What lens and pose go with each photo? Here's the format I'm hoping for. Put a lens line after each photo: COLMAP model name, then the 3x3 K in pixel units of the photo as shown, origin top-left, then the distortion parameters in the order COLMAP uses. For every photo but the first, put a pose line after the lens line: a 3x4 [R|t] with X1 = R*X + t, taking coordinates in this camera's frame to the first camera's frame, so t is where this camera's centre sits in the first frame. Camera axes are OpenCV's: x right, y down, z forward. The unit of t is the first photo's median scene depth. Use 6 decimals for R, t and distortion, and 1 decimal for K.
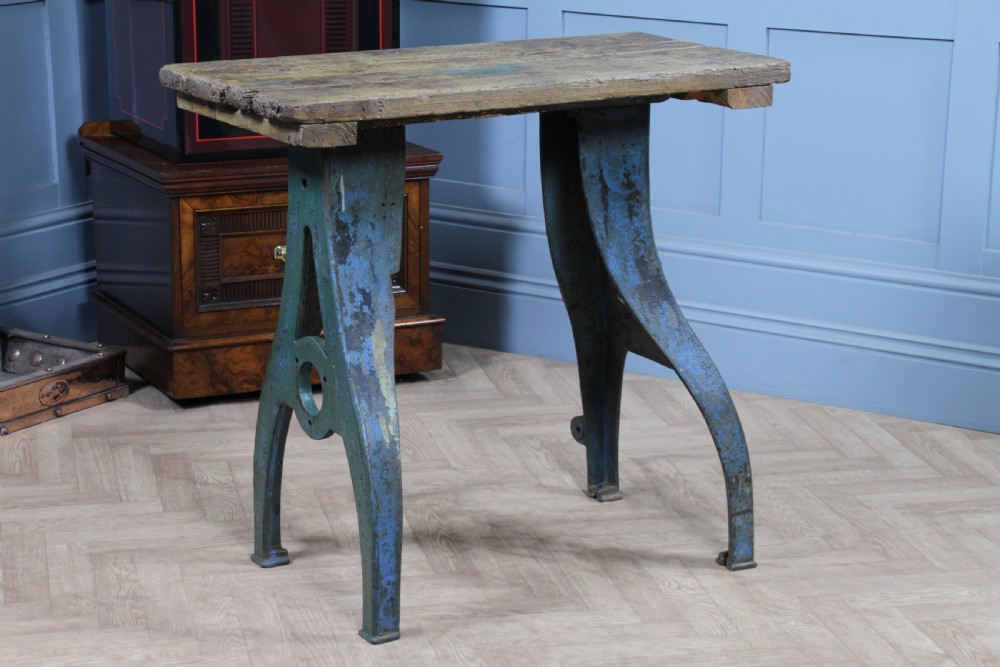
lens RADIAL K [[2420.0, 0, 496.8], [0, 2420.0, 336.0], [0, 0, 1]] dist [0.404379, 0.000000]
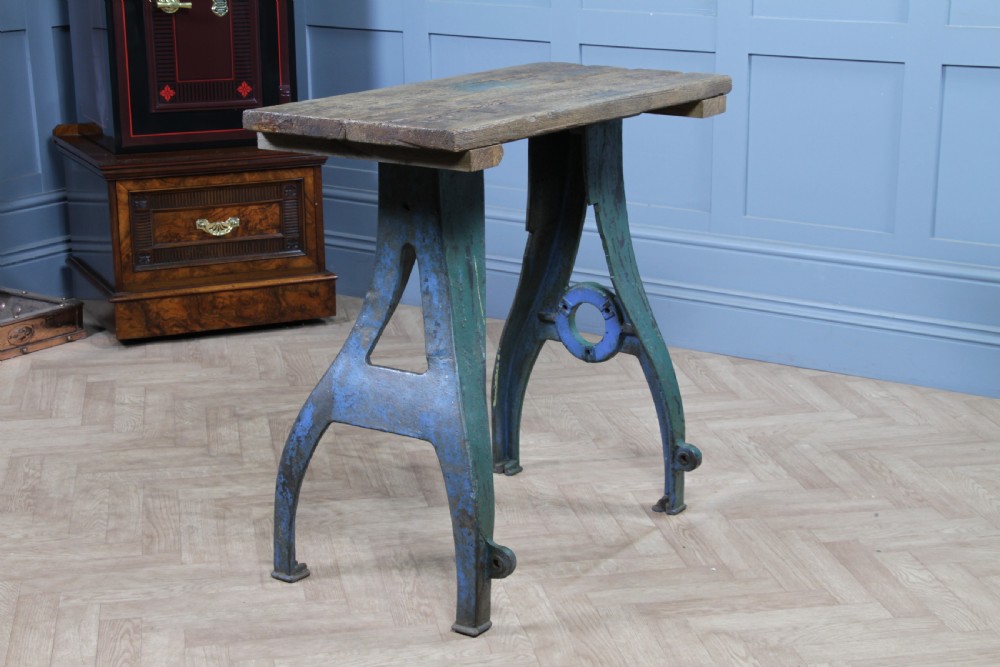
lens RADIAL K [[1858.6, 0, 503.0], [0, 1858.6, 333.2], [0, 0, 1]] dist [0.224882, 0.000000]
pose [[0.999401, -0.009044, -0.033402, 0.118198], [0.009455, 0.999881, 0.012167, 0.014370], [0.033288, -0.012475, 0.999368, 0.029499]]
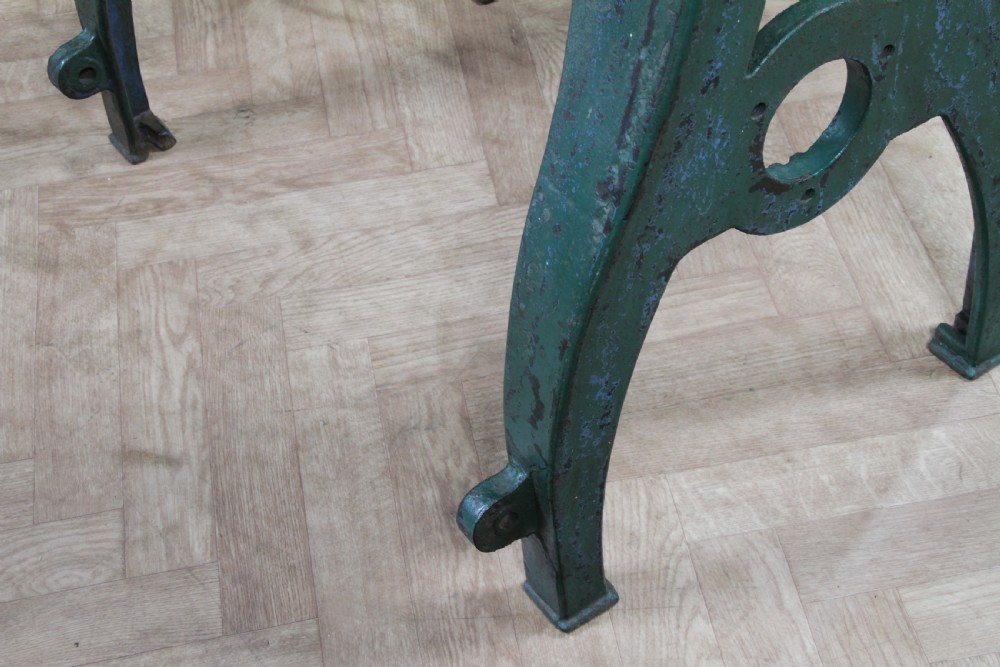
lens RADIAL K [[1768.1, 0, 498.5], [0, 1768.1, 333.2], [0, 0, 1]] dist [0.169272, 0.000000]
pose [[0.995115, -0.031275, -0.093636, 0.088382], [0.075262, 0.854155, 0.514543, -0.065712], [0.063887, -0.519077, 0.852337, 0.559497]]
